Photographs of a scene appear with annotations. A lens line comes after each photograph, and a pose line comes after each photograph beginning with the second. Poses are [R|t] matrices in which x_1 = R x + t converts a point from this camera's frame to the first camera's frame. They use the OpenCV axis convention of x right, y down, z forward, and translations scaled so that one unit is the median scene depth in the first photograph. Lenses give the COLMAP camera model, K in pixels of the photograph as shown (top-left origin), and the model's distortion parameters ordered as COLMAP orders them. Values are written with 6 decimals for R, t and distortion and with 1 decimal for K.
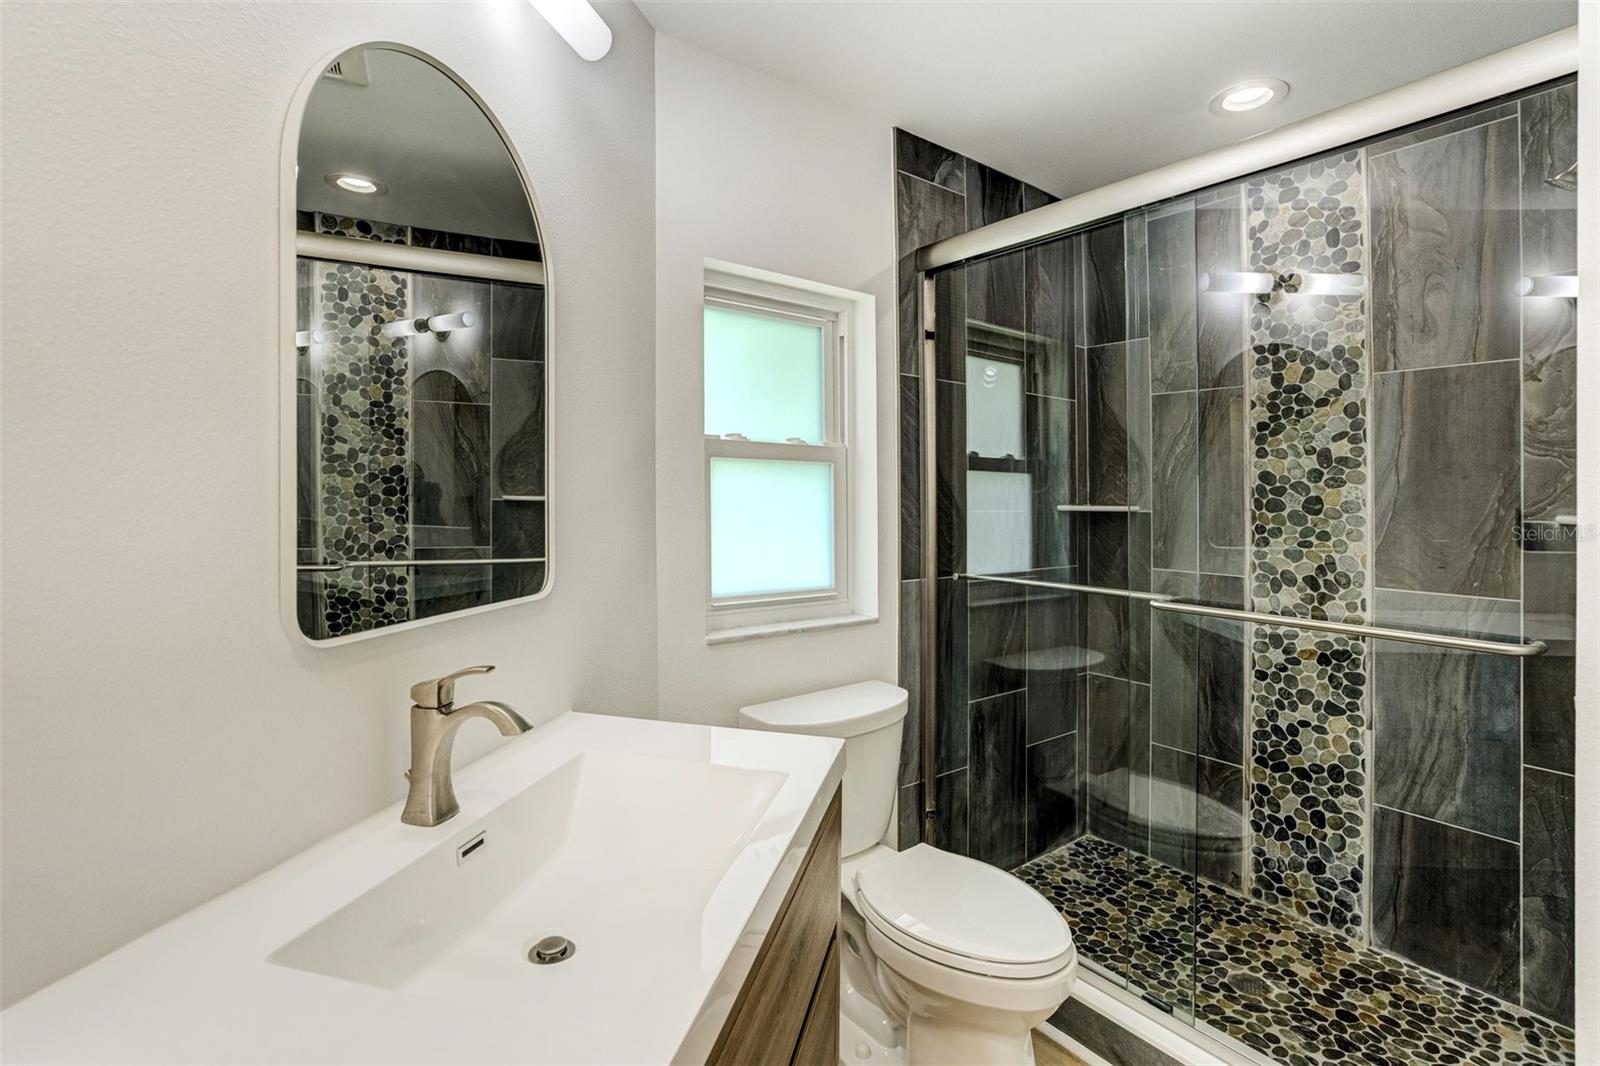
lens RADIAL K [[737.1, 0, 800.3], [0, 737.1, 509.6], [0, 0, 1]] dist [-0.085133, 0.094475]
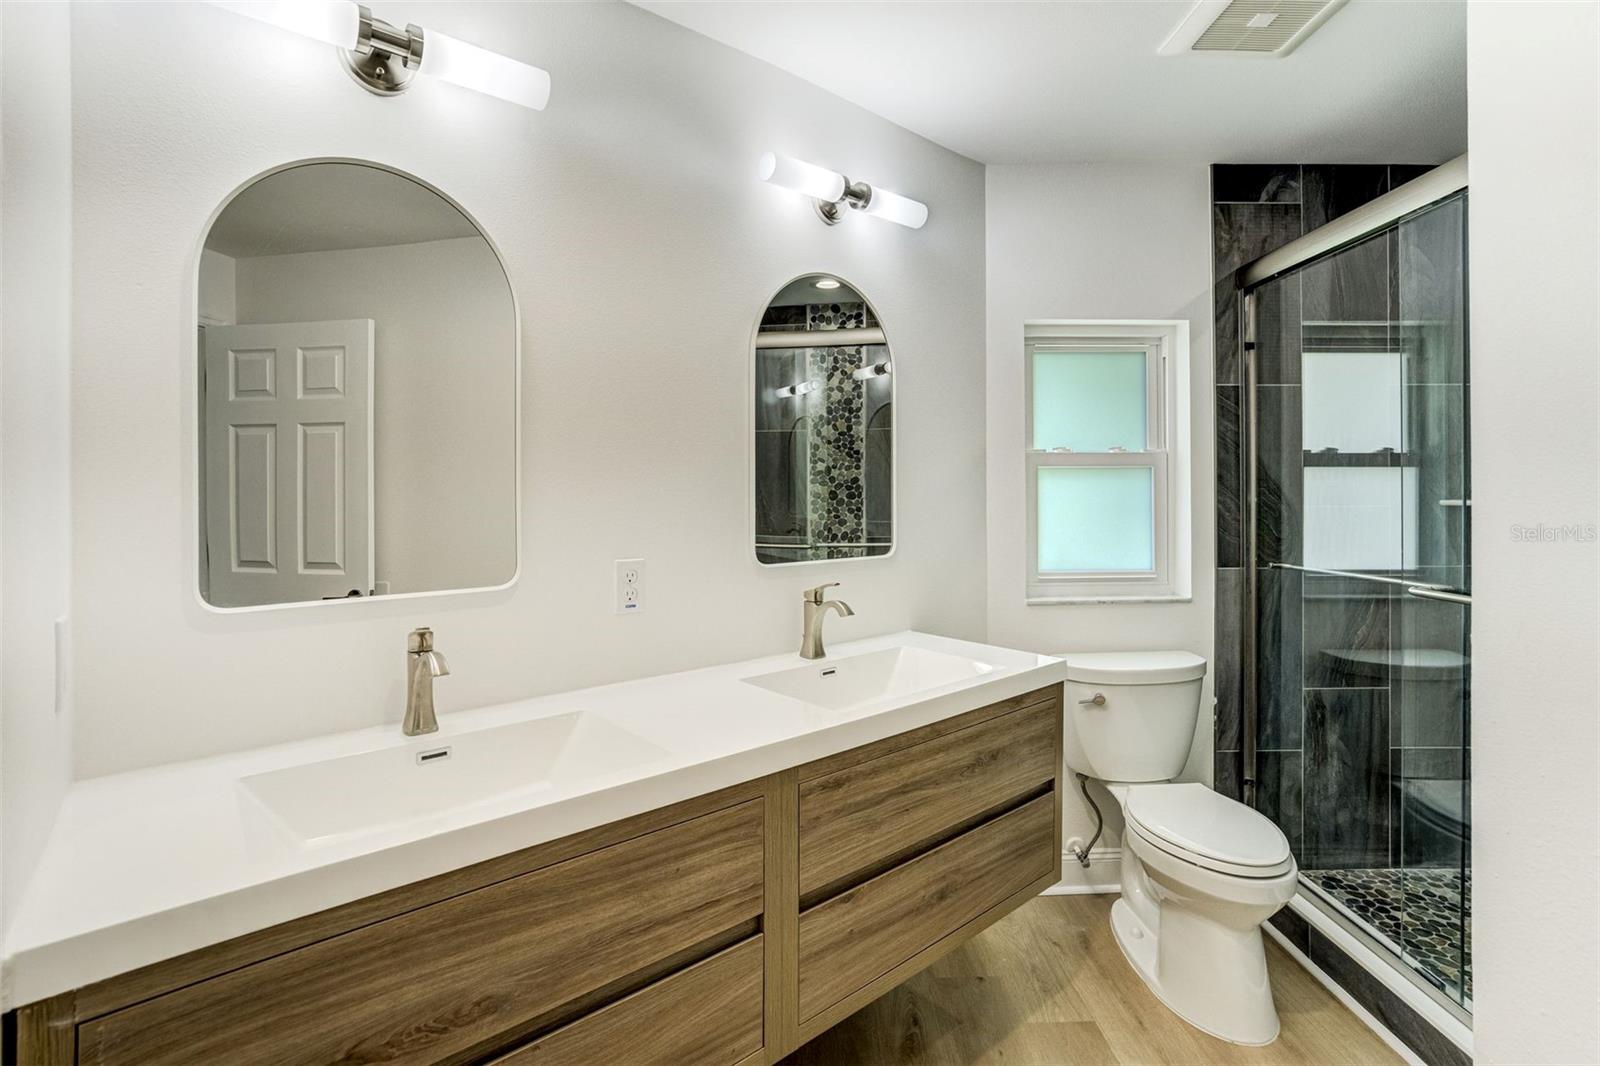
lens RADIAL K [[744.9, 0, 792.6], [0, 744.9, 520.2], [0, 0, 1]] dist [-0.058748, 0.025439]
pose [[0.795046, 0.003788, -0.606537, 0.281358], [0.002781, 0.999947, 0.009891, 0.009344], [0.606542, -0.009550, 0.794994, -0.274112]]
